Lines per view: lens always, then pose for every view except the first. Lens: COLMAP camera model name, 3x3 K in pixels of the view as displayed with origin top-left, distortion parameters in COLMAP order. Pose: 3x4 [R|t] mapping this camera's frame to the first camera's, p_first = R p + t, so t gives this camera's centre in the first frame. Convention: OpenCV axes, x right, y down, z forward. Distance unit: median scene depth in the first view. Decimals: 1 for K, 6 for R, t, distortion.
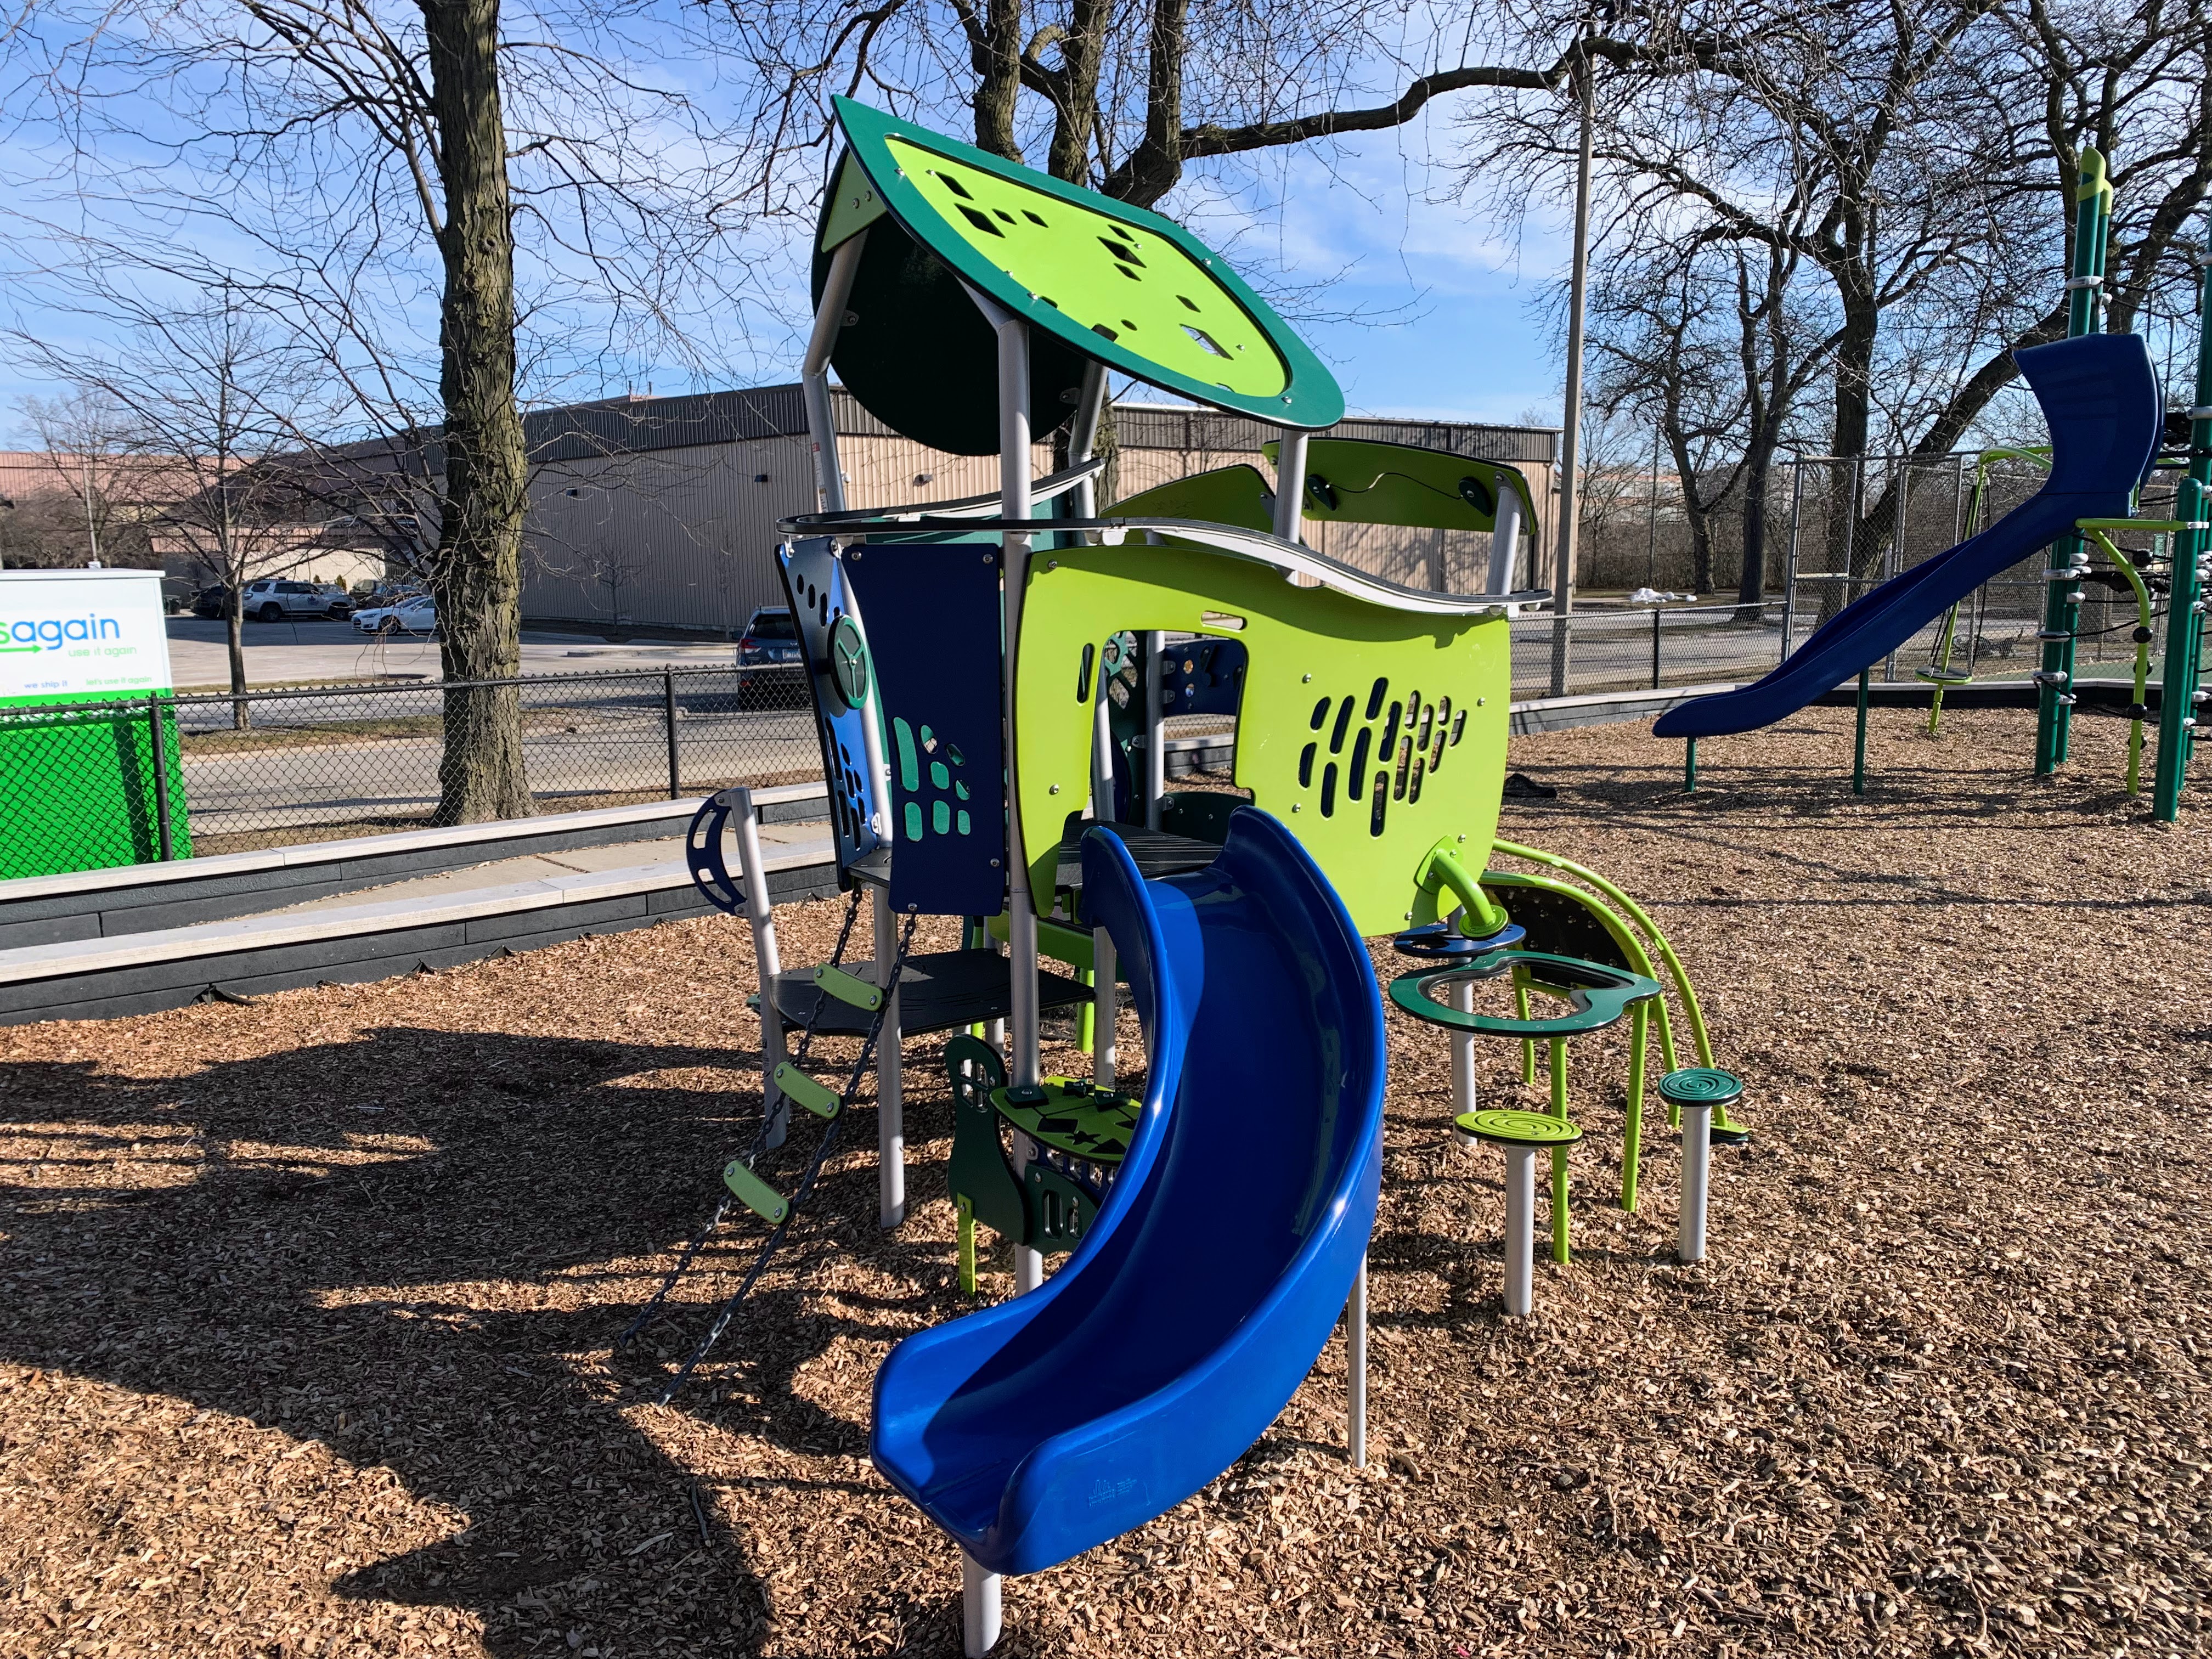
lens RADIAL K [[1685.7, 0, 1118.6], [0, 1685.7, 826.5], [0, 0, 1]] dist [0.032730, -0.011201]
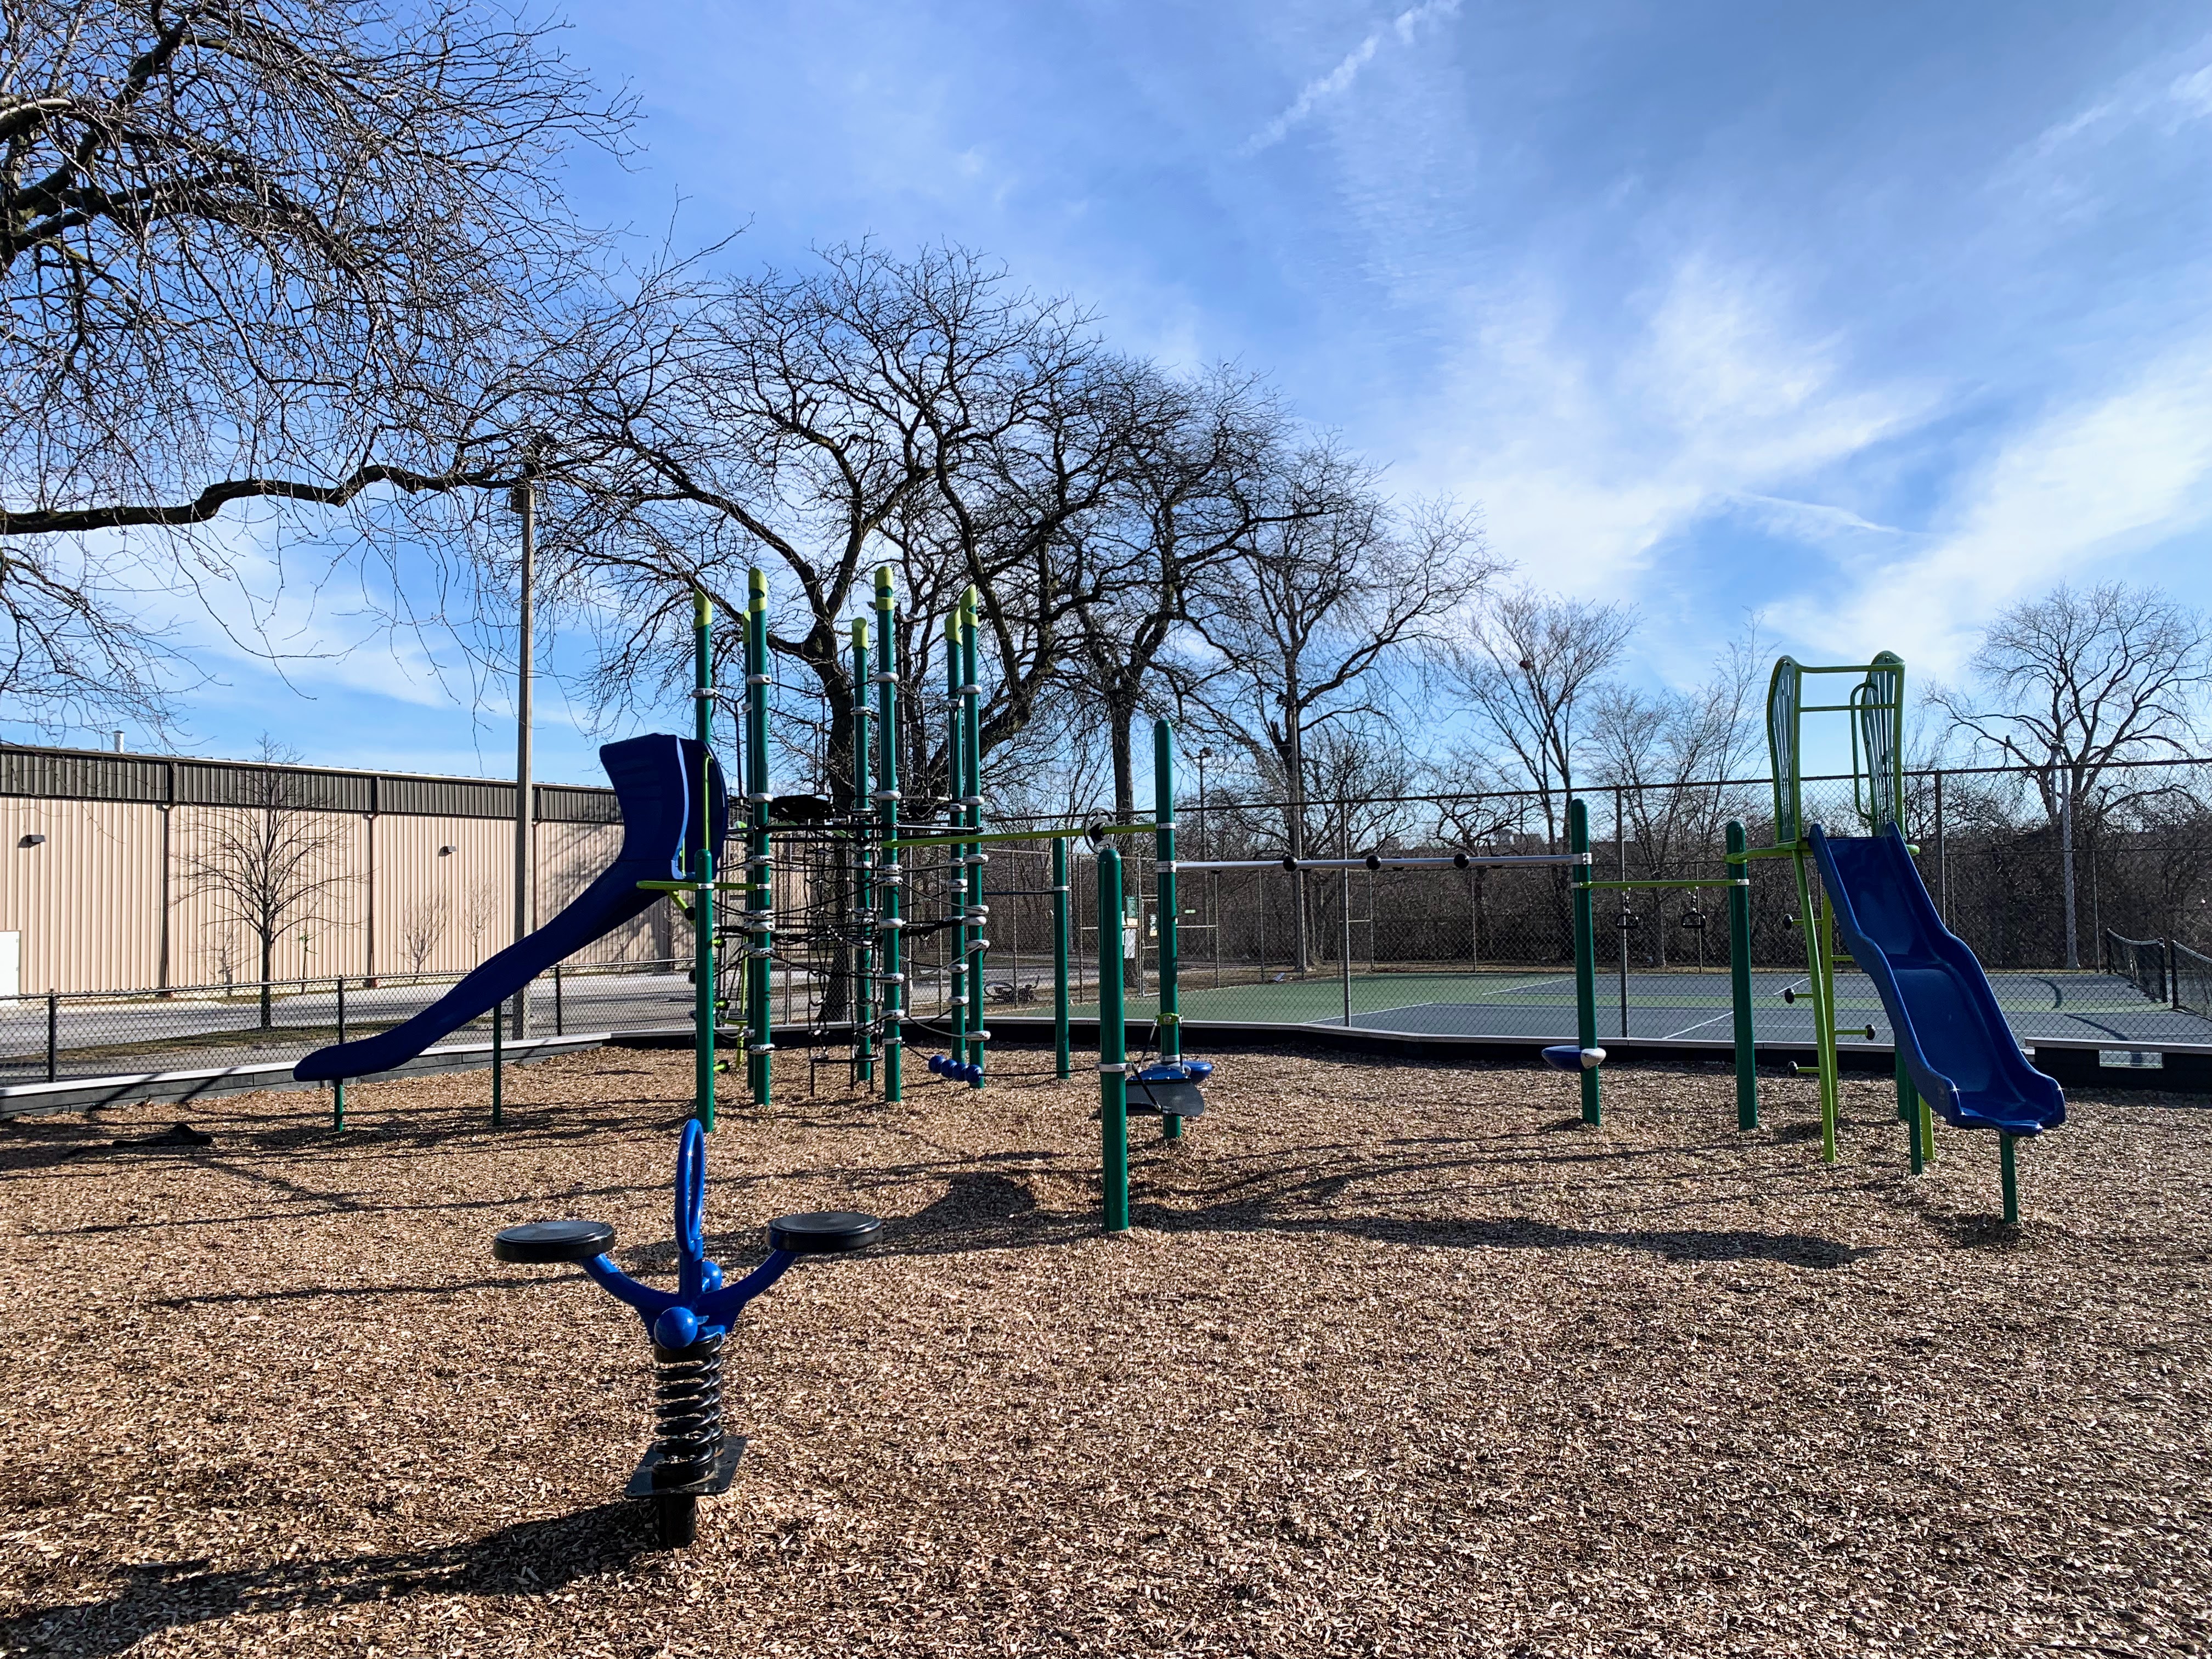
lens RADIAL K [[1685.7, 0, 1118.6], [0, 1685.7, 826.5], [0, 0, 1]] dist [0.032730, -0.011201]
pose [[0.930546, 0.010437, 0.366026, 0.402947], [0.067357, 0.977658, -0.199119, 0.035745], [-0.359926, 0.209944, 0.909053, -0.189700]]
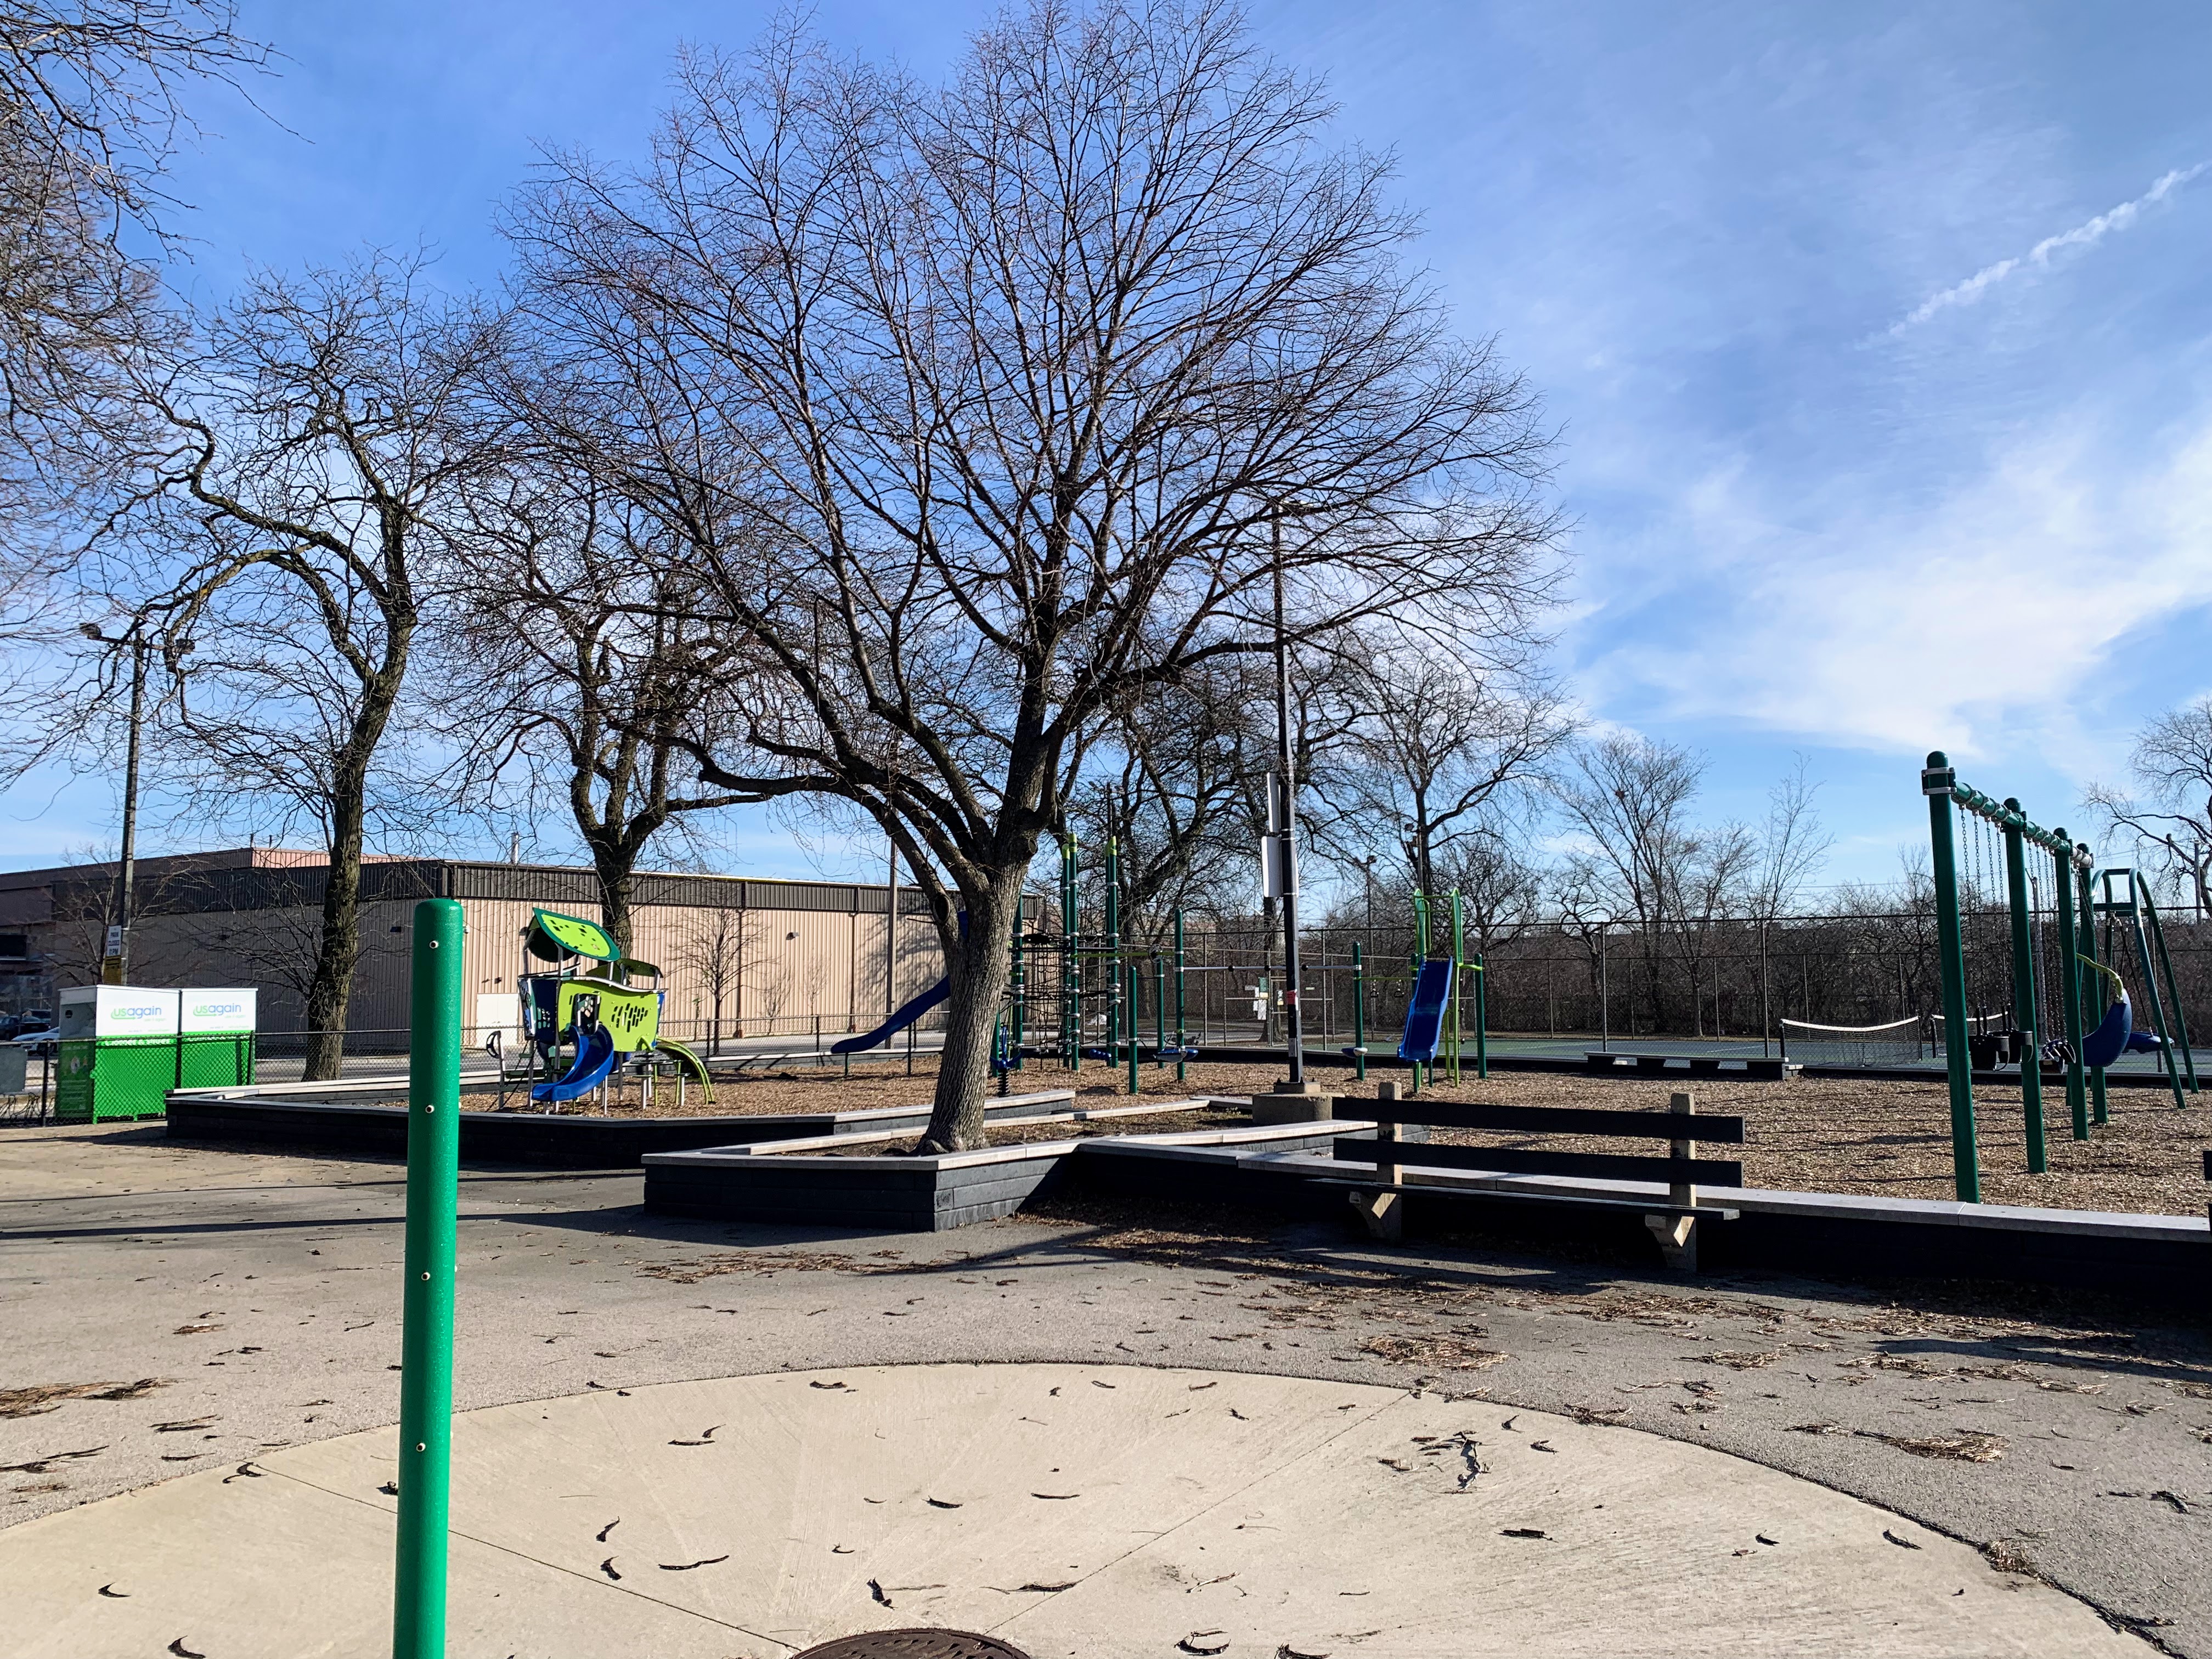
lens RADIAL K [[1685.7, 0, 1118.6], [0, 1685.7, 826.5], [0, 0, 1]] dist [0.032730, -0.011201]
pose [[0.974892, 0.025215, 0.221247, 0.163218], [0.031626, 0.967819, -0.249653, 0.267956], [-0.220422, 0.250382, 0.942721, -1.614600]]
